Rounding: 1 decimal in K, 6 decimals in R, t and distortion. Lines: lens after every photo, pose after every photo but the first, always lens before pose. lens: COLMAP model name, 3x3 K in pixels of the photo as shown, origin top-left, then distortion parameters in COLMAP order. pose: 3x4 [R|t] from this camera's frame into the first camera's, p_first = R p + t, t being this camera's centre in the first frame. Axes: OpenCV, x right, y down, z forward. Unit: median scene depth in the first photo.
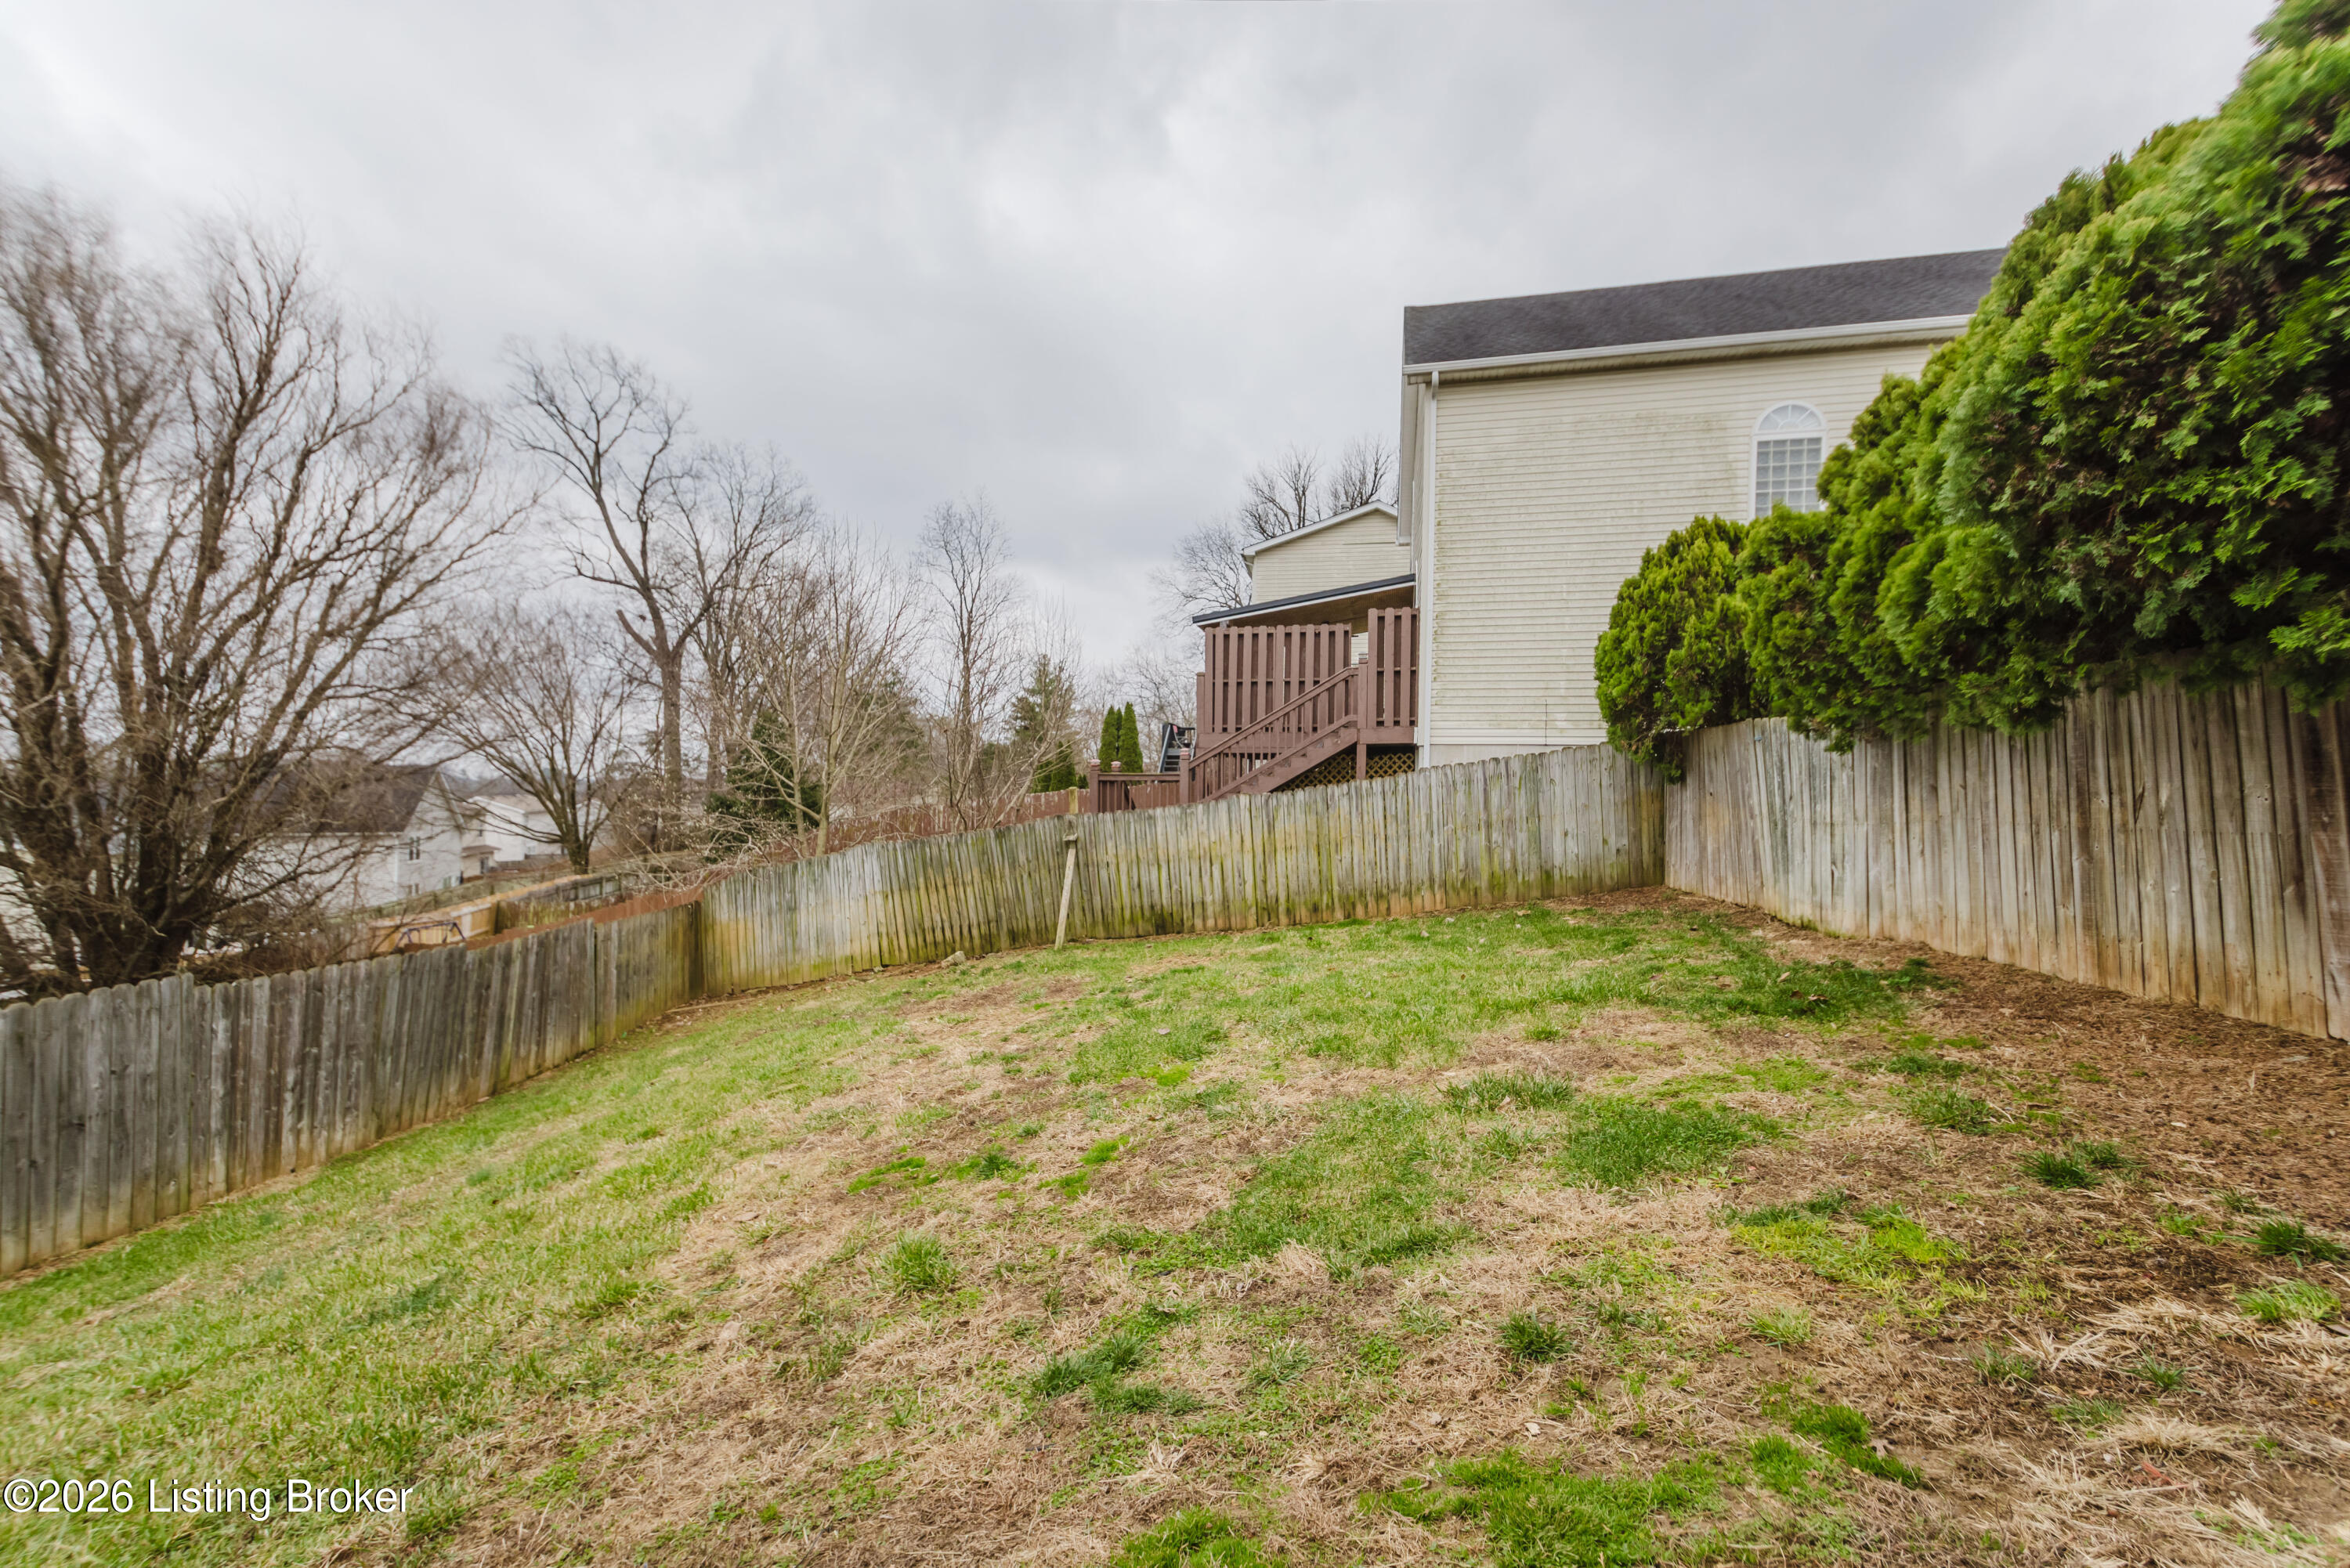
lens RADIAL K [[989.5, 0, 1175.0], [0, 989.5, 784.0], [0, 0, 1]] dist [0.012920, -0.007879]
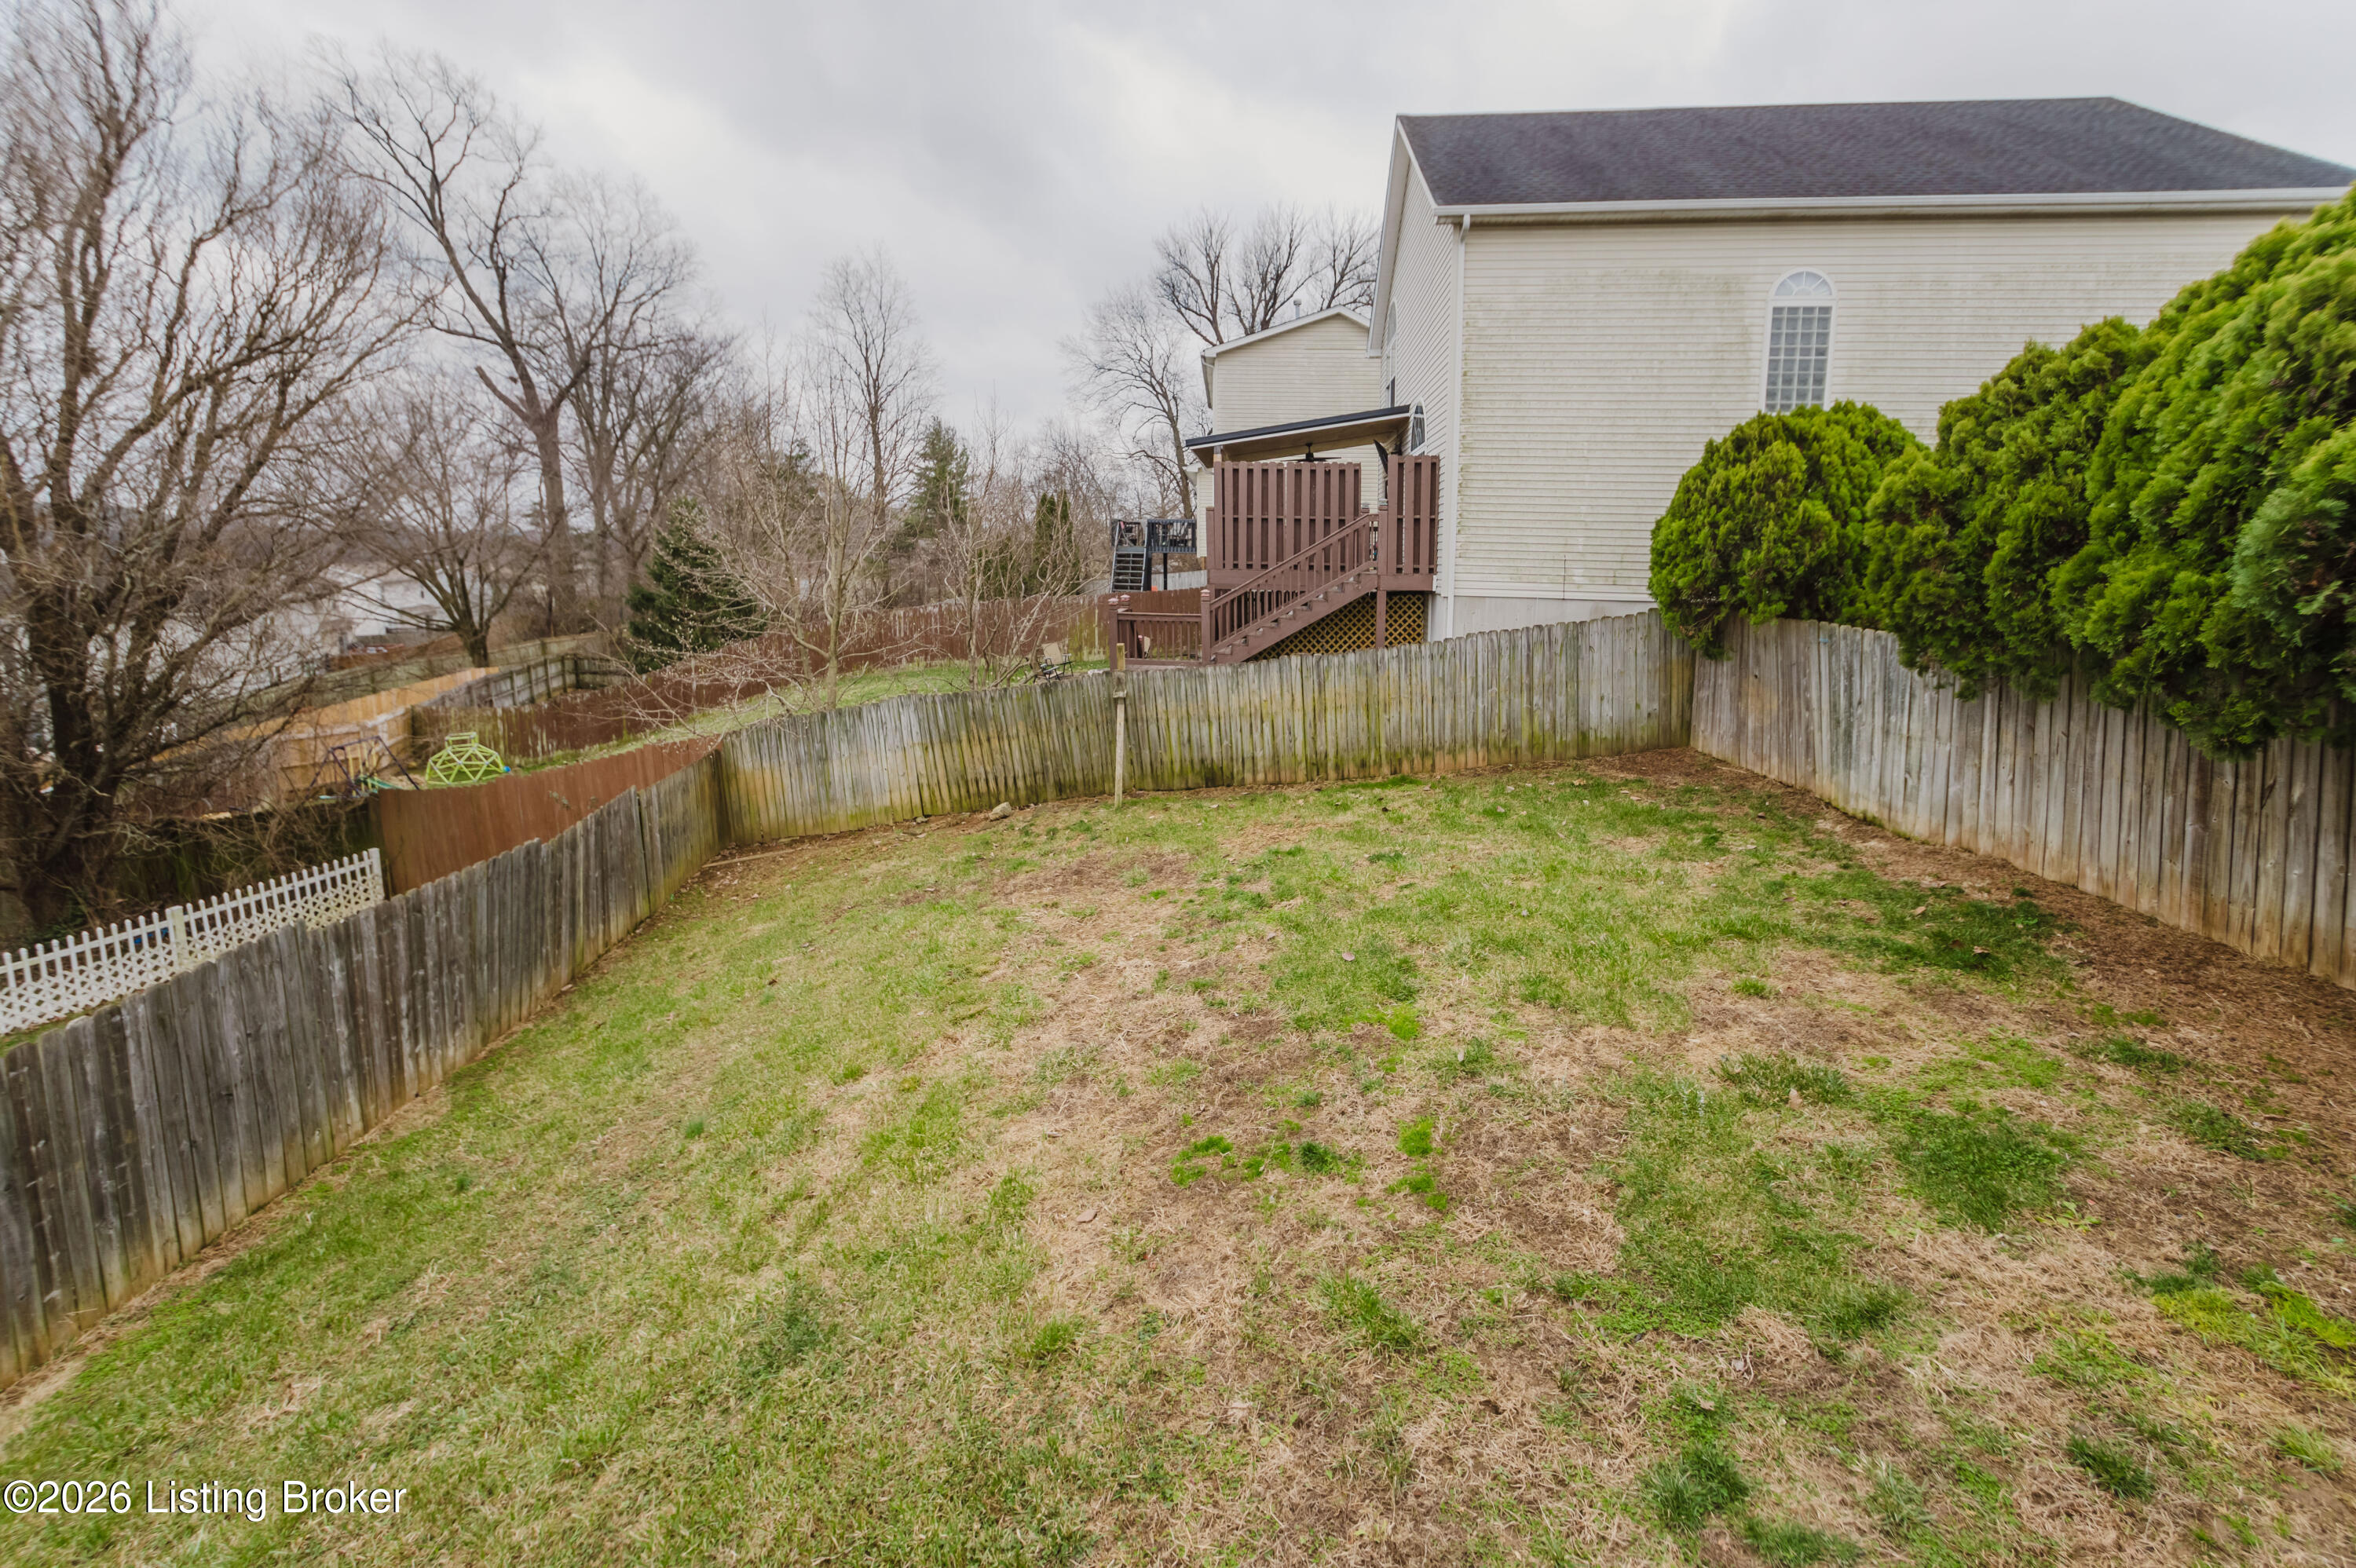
lens RADIAL K [[968.4, 0, 1164.5], [0, 968.4, 666.3], [0, 0, 1]] dist [0.013527, -0.008976]
pose [[0.993412, -0.011057, 0.114063, -0.176784], [-0.004145, 0.991215, 0.132193, -0.108374], [-0.114522, -0.131795, 0.984639, 0.018460]]
